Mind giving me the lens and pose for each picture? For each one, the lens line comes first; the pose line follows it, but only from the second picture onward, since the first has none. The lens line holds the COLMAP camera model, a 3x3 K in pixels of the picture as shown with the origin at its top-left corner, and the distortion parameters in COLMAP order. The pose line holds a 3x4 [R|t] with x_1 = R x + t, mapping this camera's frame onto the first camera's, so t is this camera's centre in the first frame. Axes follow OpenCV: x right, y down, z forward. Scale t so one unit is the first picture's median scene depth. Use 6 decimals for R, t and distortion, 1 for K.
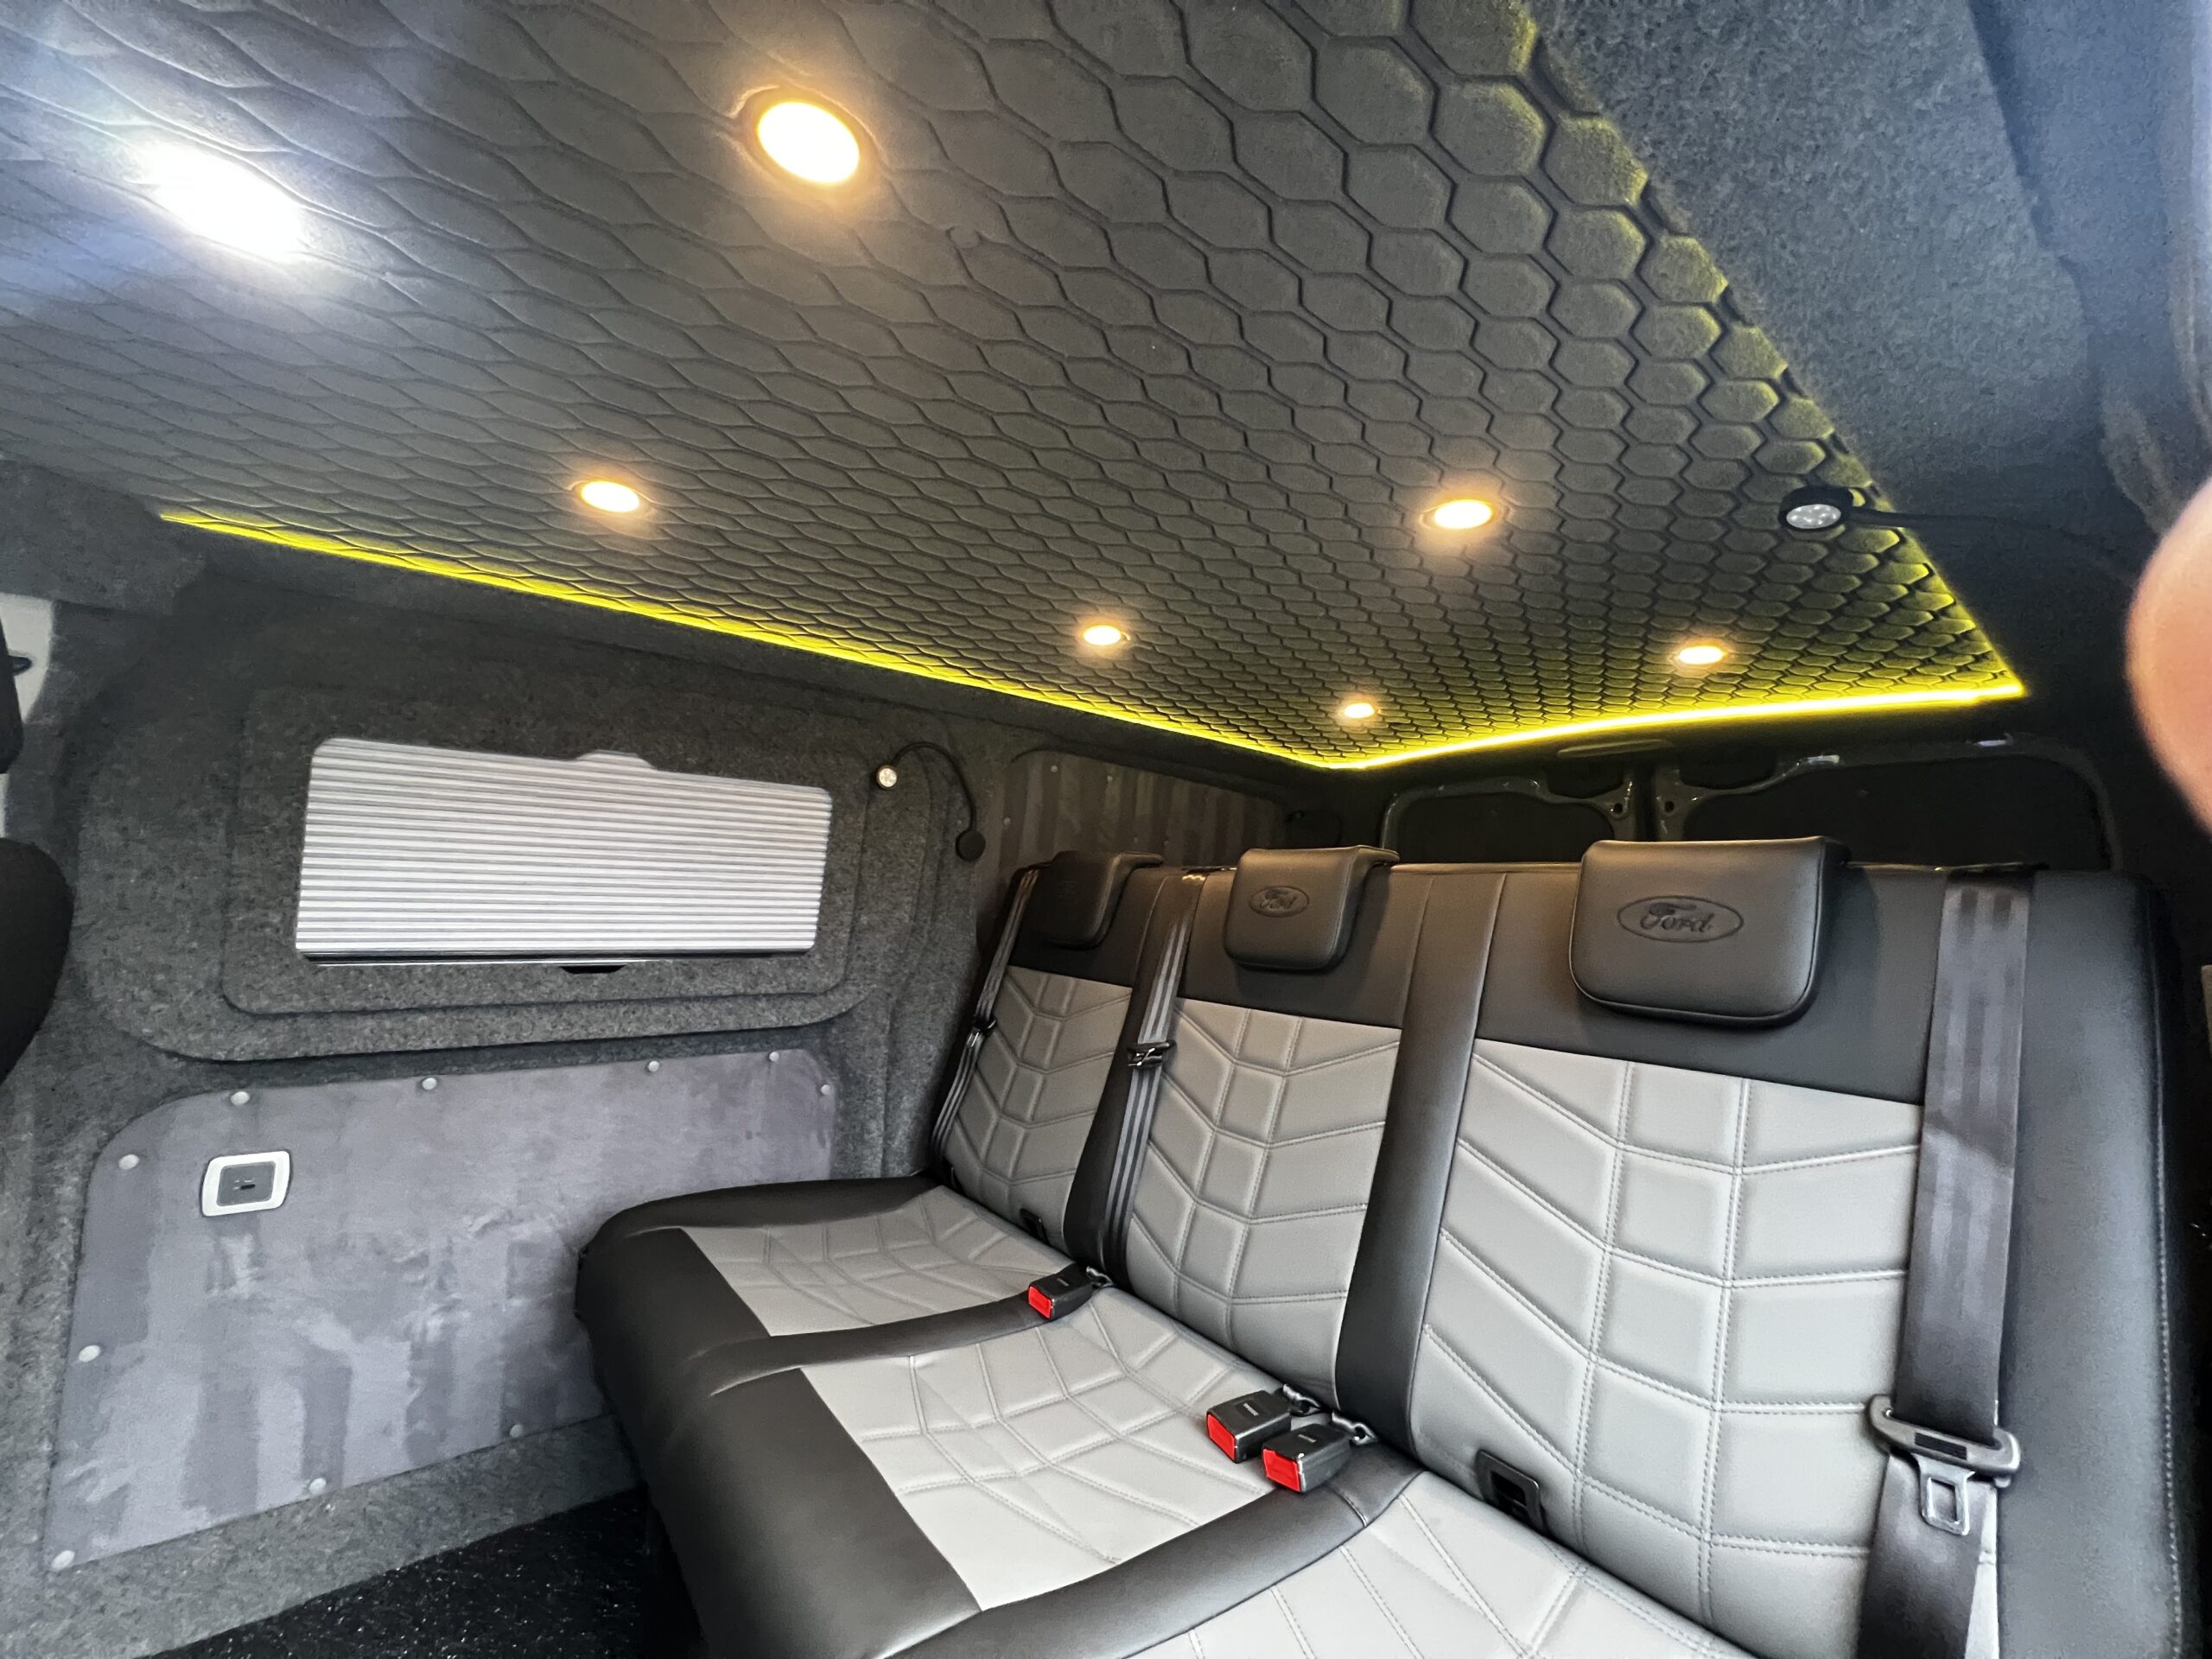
lens RADIAL K [[893.8, 0, 1098.3], [0, 893.8, 834.0], [0, 0, 1]] dist [0.001764, -0.000044]
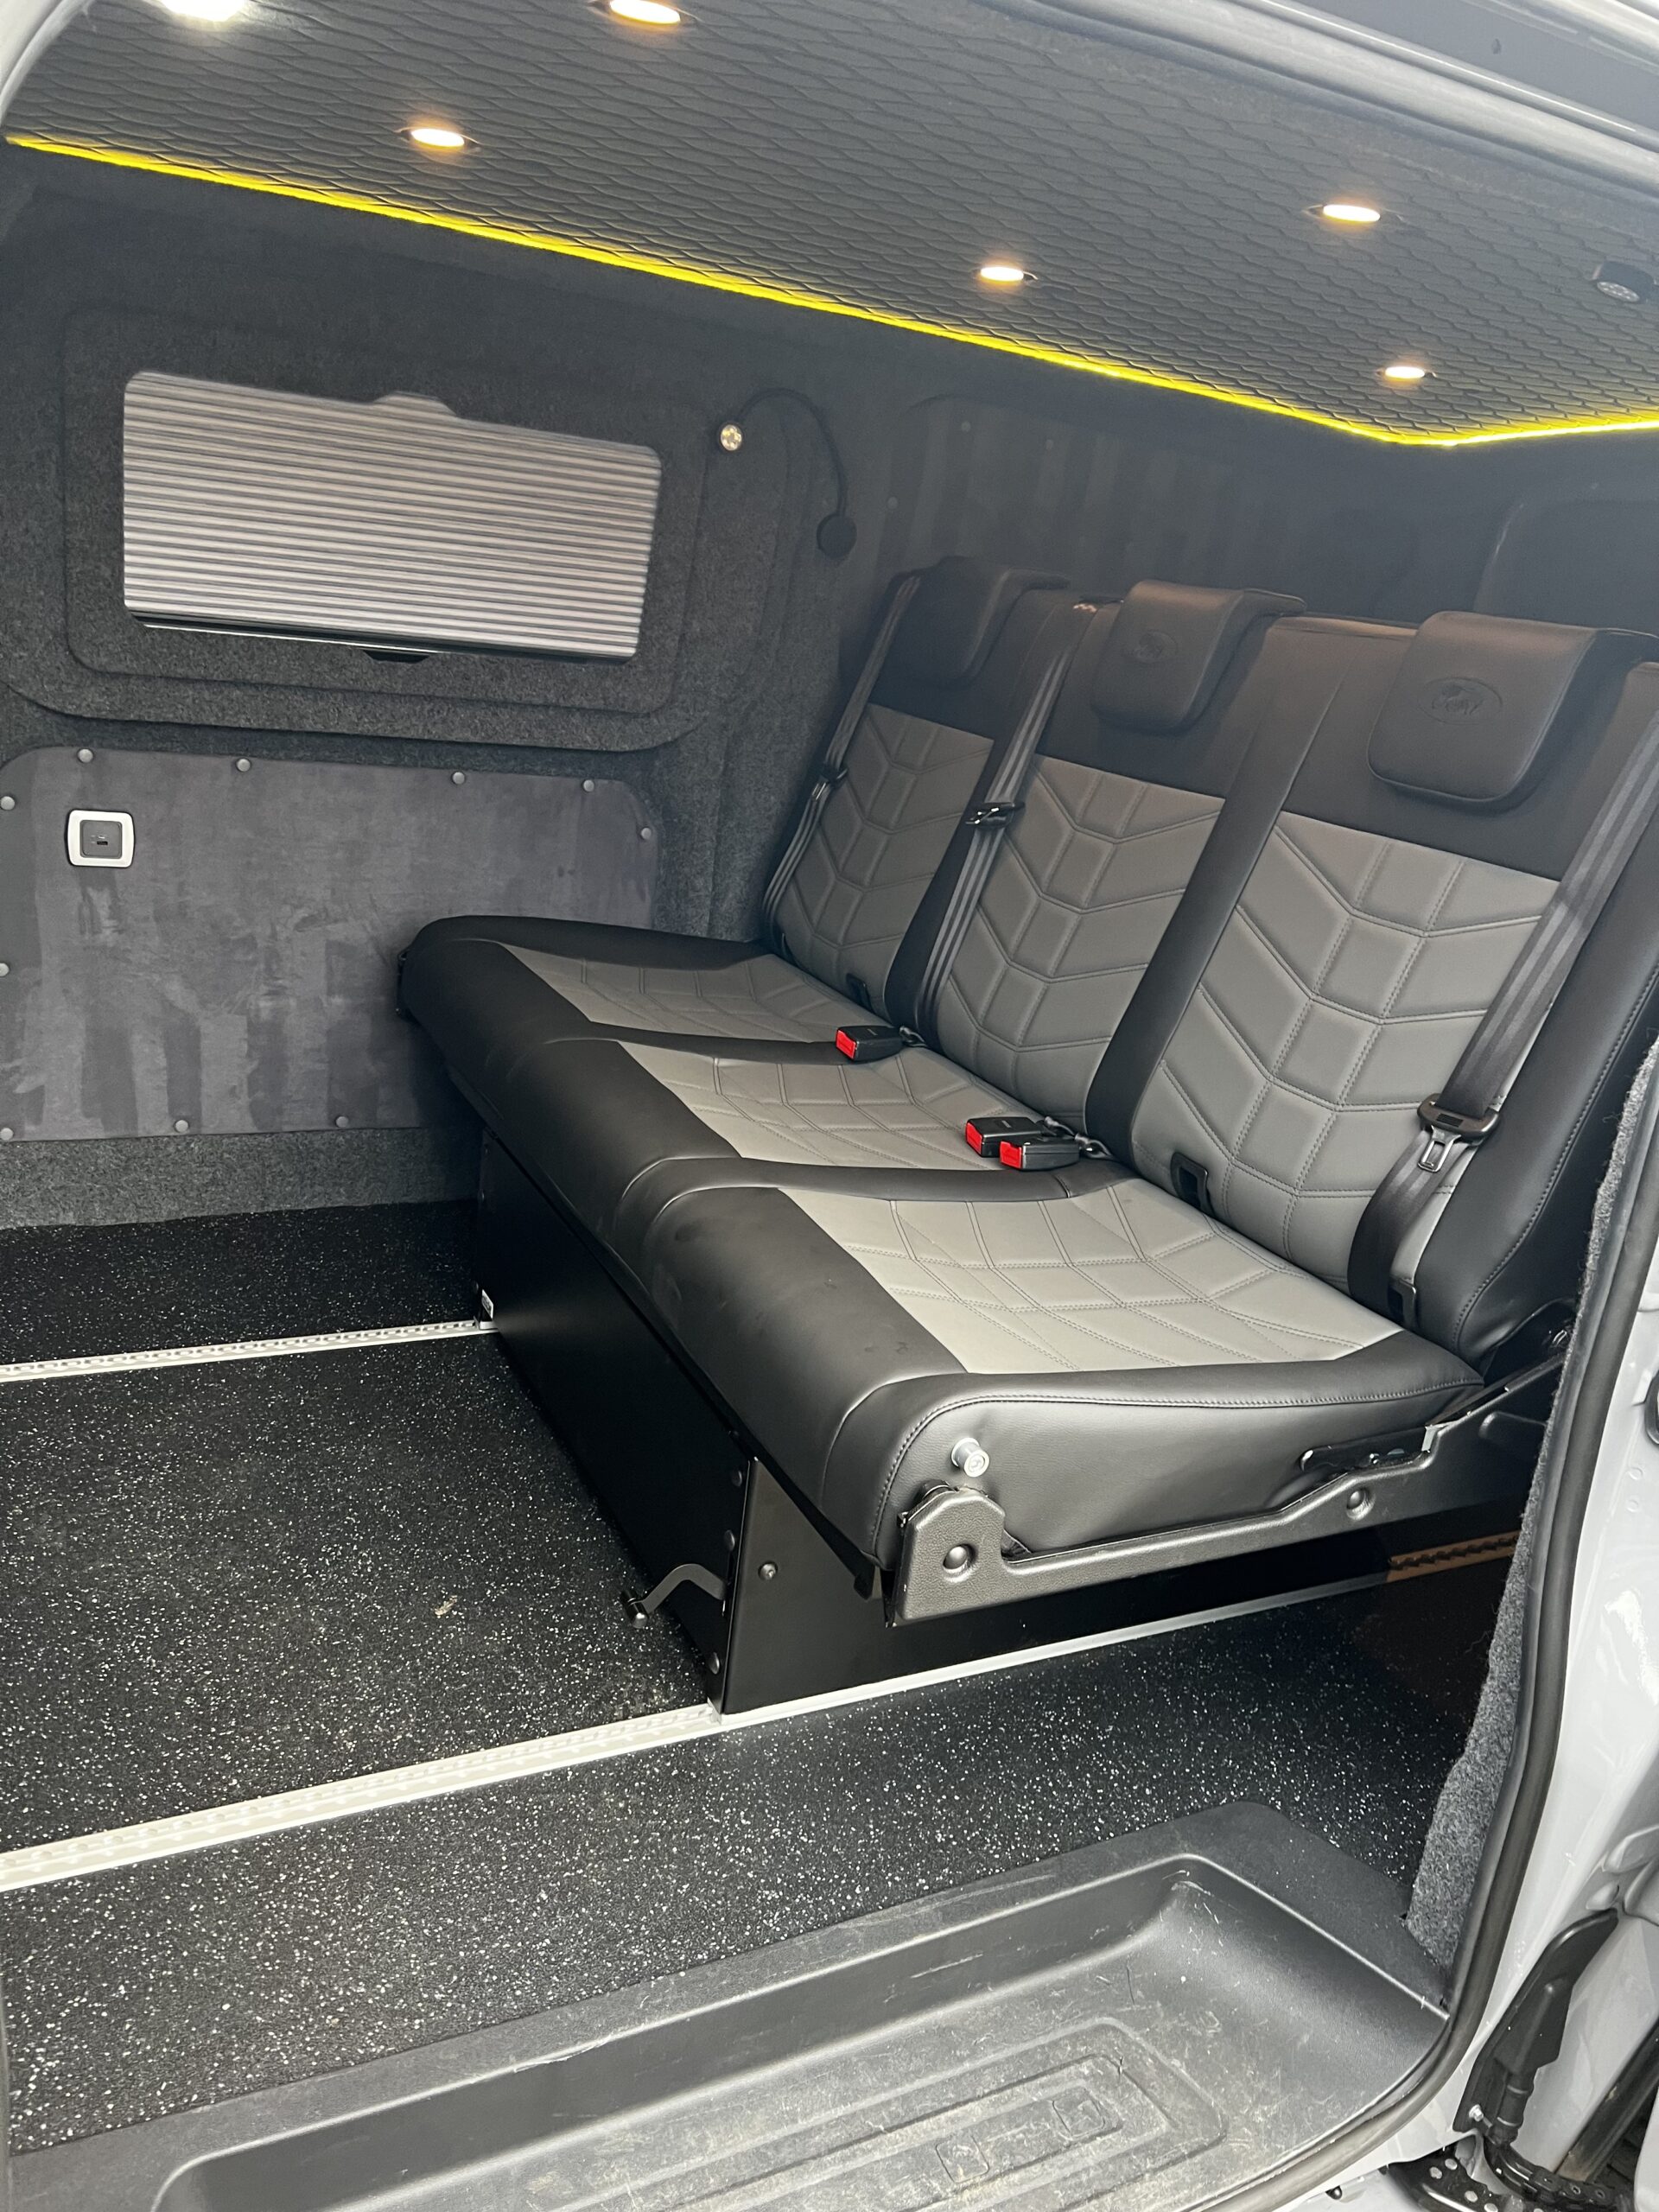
lens RADIAL K [[1673.8, 0, 835.8], [0, 1673.8, 1115.4], [0, 0, 1]] dist [0.052281, -0.053793]
pose [[0.977323, 0.134858, -0.163258, 0.218464], [-0.066656, 0.927711, 0.367301, -0.078587], [0.200989, -0.348090, 0.915662, -0.670615]]
